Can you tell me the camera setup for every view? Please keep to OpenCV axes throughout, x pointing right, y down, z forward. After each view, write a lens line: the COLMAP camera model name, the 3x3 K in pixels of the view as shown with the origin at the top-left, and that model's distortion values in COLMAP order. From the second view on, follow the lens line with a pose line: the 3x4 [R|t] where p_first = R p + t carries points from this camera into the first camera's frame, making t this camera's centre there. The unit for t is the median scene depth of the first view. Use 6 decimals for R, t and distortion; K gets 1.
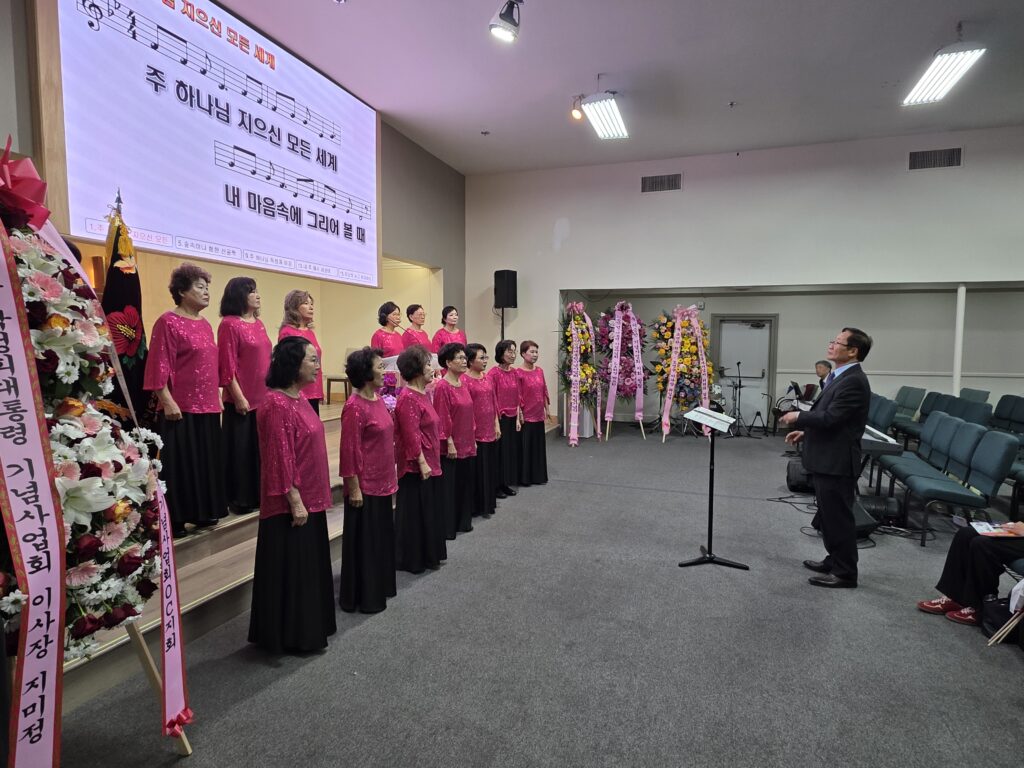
lens RADIAL K [[594.6, 0, 512.0], [0, 594.6, 384.0], [0, 0, 1]] dist [0.000268, -0.001030]
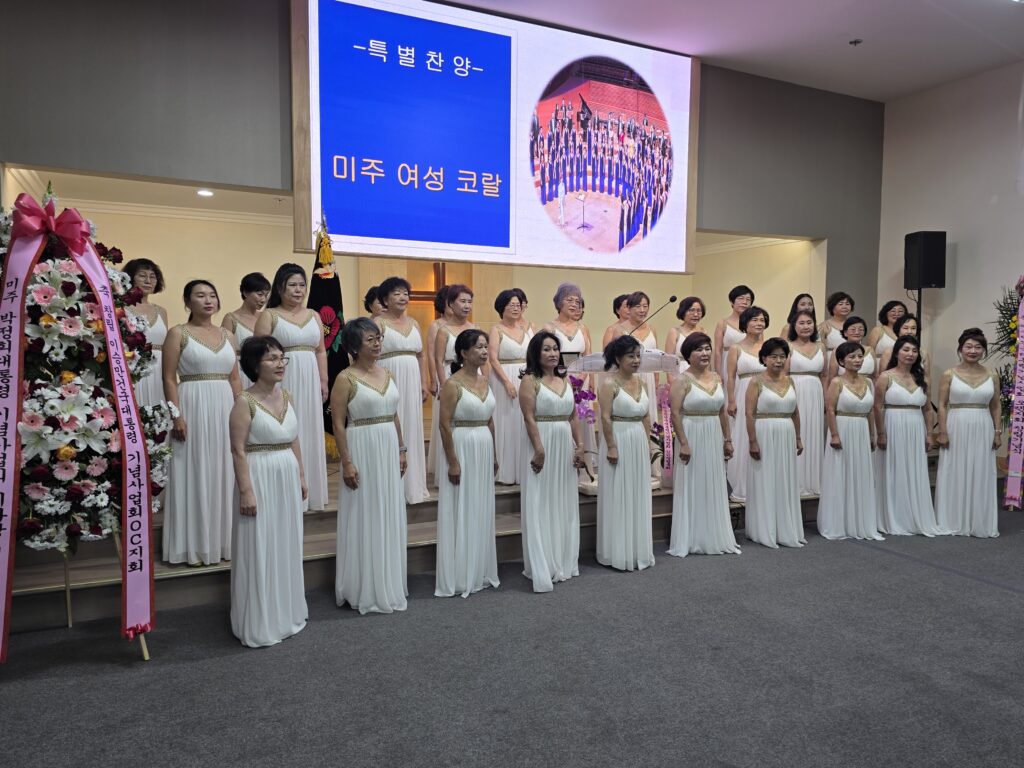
lens RADIAL K [[728.5, 0, 512.0], [0, 728.5, 384.0], [0, 0, 1]] dist [0.024171, -0.005027]
pose [[0.715829, 0.039863, -0.697137, 0.622256], [-0.050471, 0.998712, 0.005282, -0.005102], [0.696449, 0.031404, 0.716919, 0.233695]]
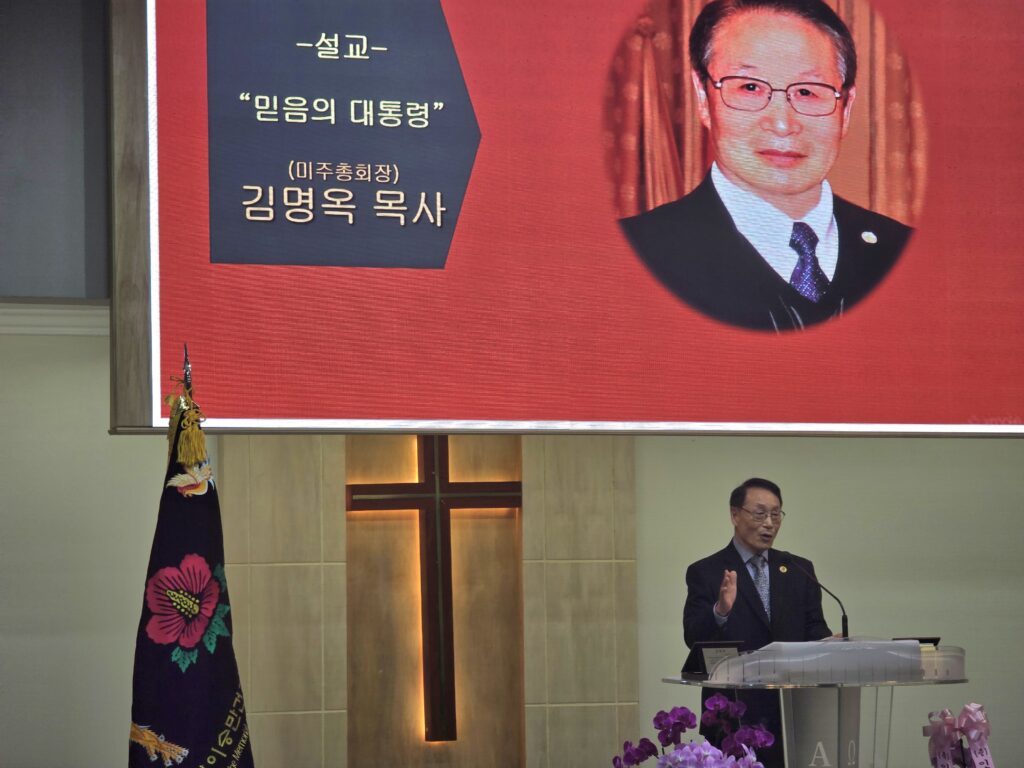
lens RADIAL K [[3506.1, 0, 512.0], [0, 3506.1, 384.0], [0, 0, 1]] dist [0.059412, 2.970359]
pose [[0.658944, -0.055962, -0.750107, 1.992591], [-0.038090, 0.993467, -0.107578, 0.049448], [0.751227, 0.099459, 0.652508, -0.907948]]
